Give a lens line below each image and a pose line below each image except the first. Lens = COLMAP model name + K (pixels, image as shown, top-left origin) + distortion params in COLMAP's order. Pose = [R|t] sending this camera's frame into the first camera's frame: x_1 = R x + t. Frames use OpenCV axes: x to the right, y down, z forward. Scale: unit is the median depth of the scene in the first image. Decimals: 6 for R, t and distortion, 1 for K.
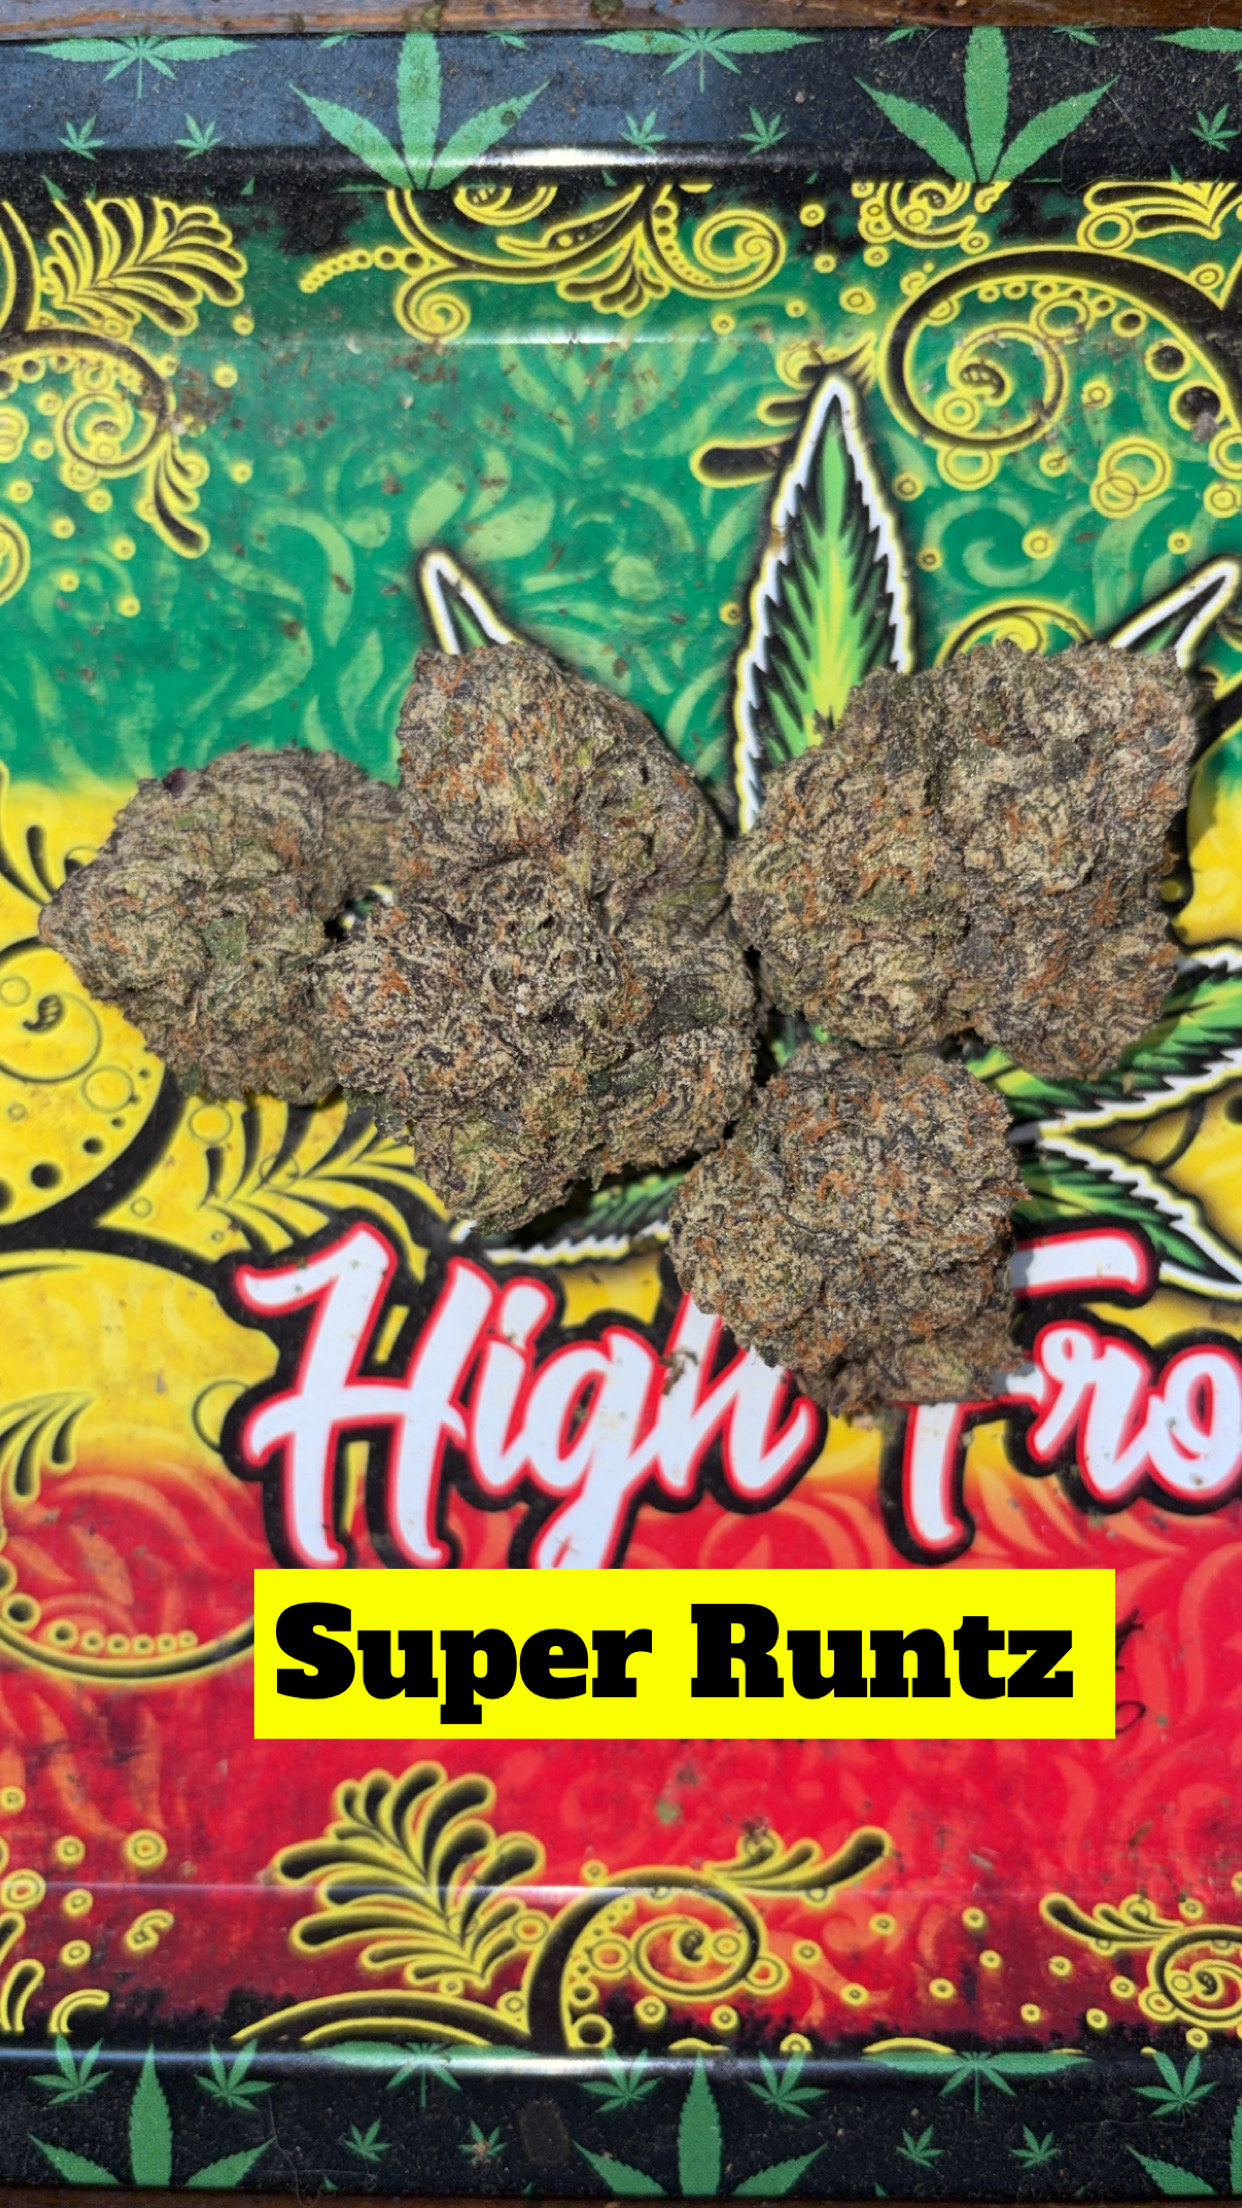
lens RADIAL K [[1889.6, 0, 624.6], [0, 1889.6, 1107.7], [0, 0, 1]] dist [-0.074628, 0.068587]
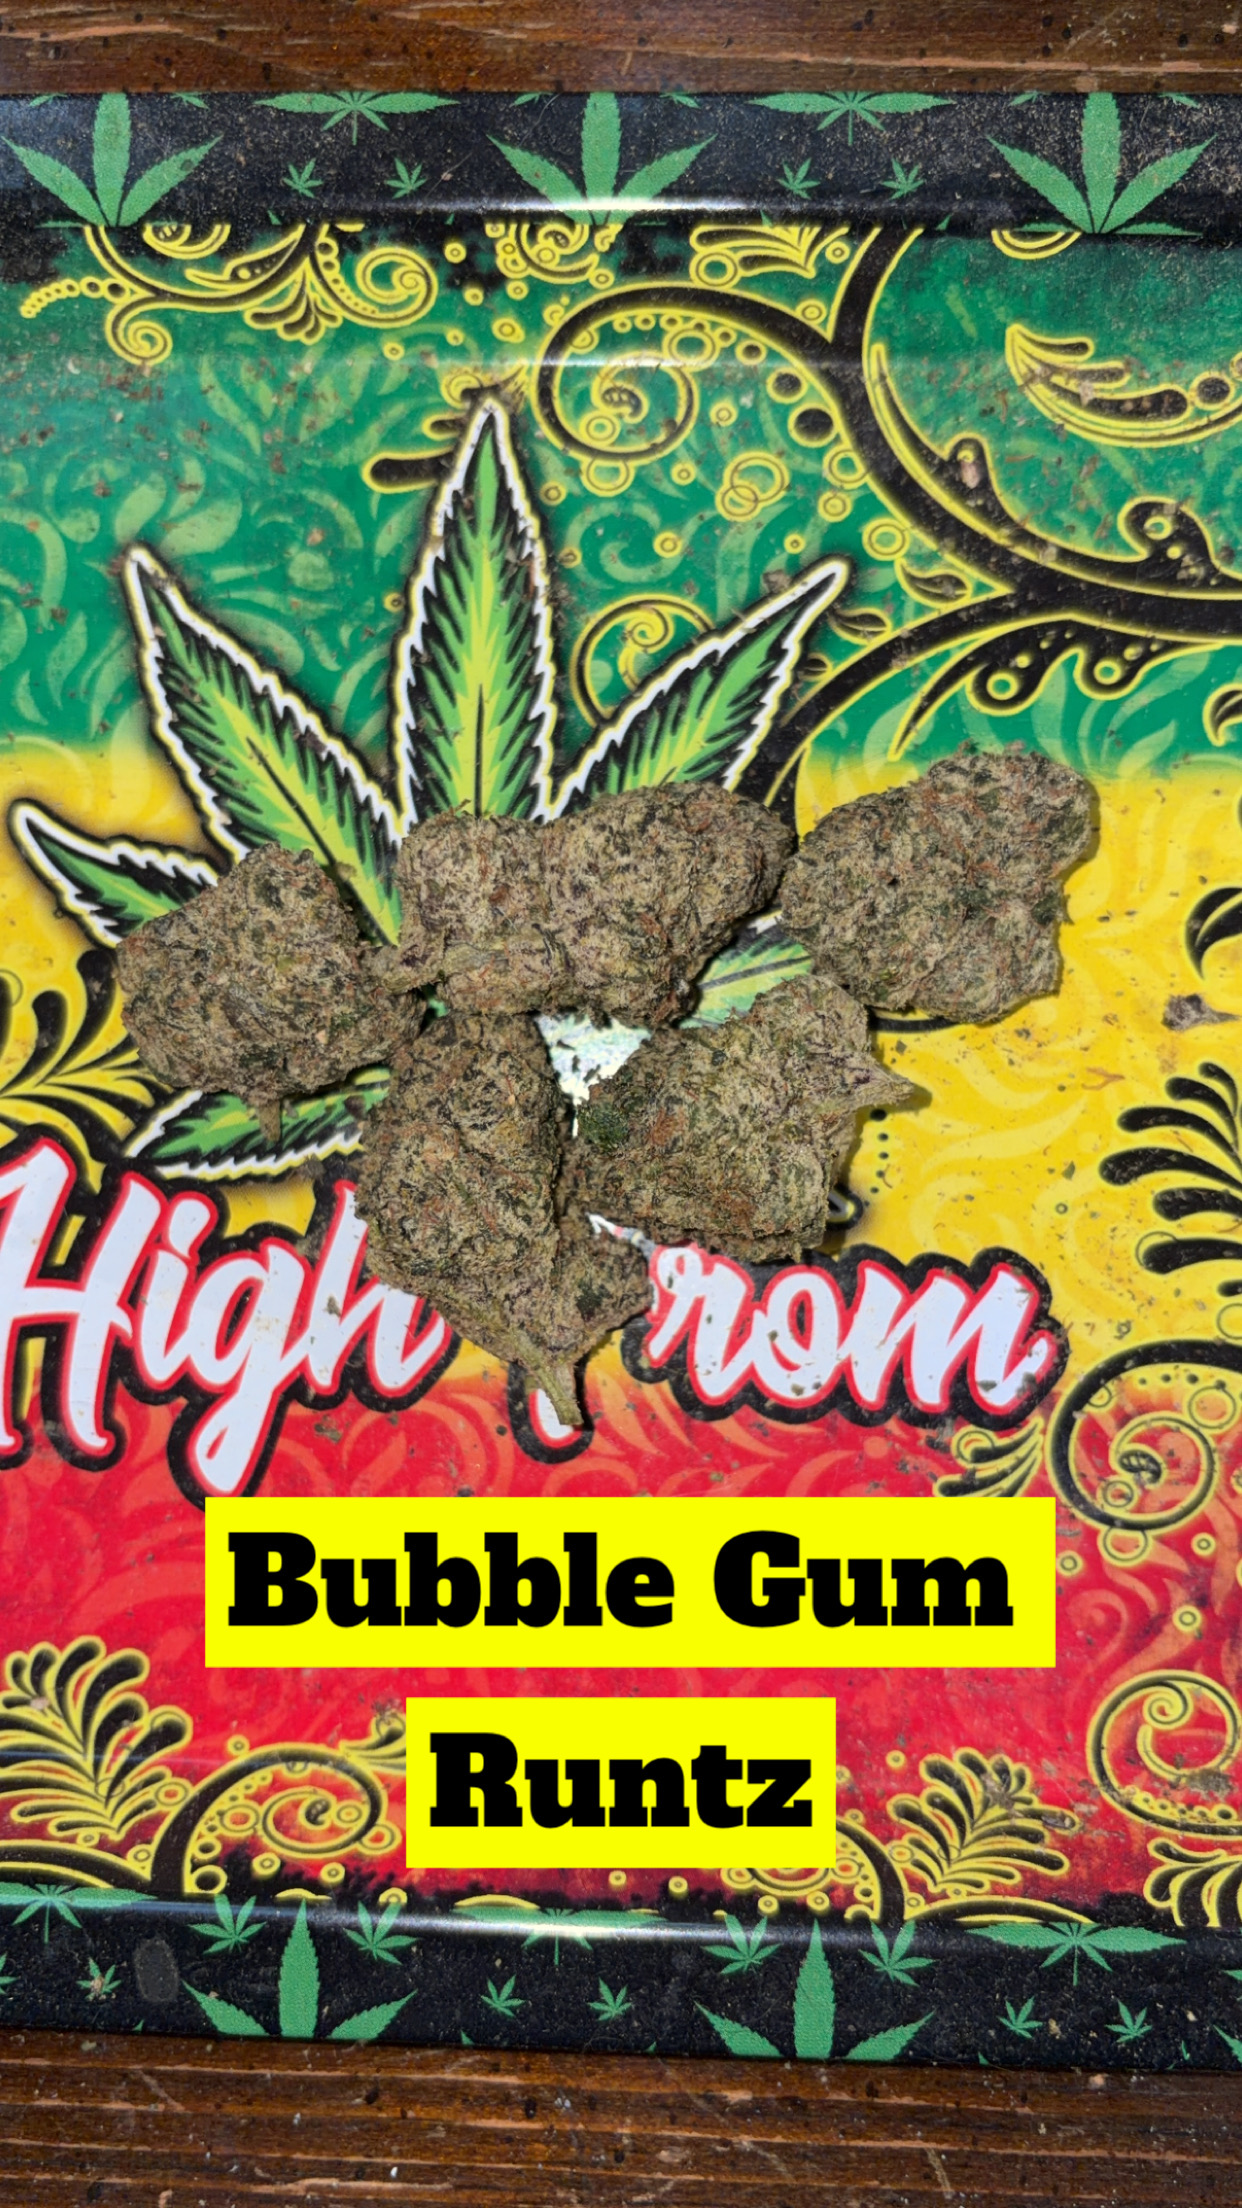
lens RADIAL K [[1874.7, 0, 622.9], [0, 1874.7, 1103.7], [0, 0, 1]] dist [-0.058896, 0.040966]
pose [[0.999675, 0.022760, -0.011519, 0.219526], [-0.023450, 0.997686, -0.063814, 0.107296], [0.010040, 0.064063, 0.997895, -0.096190]]
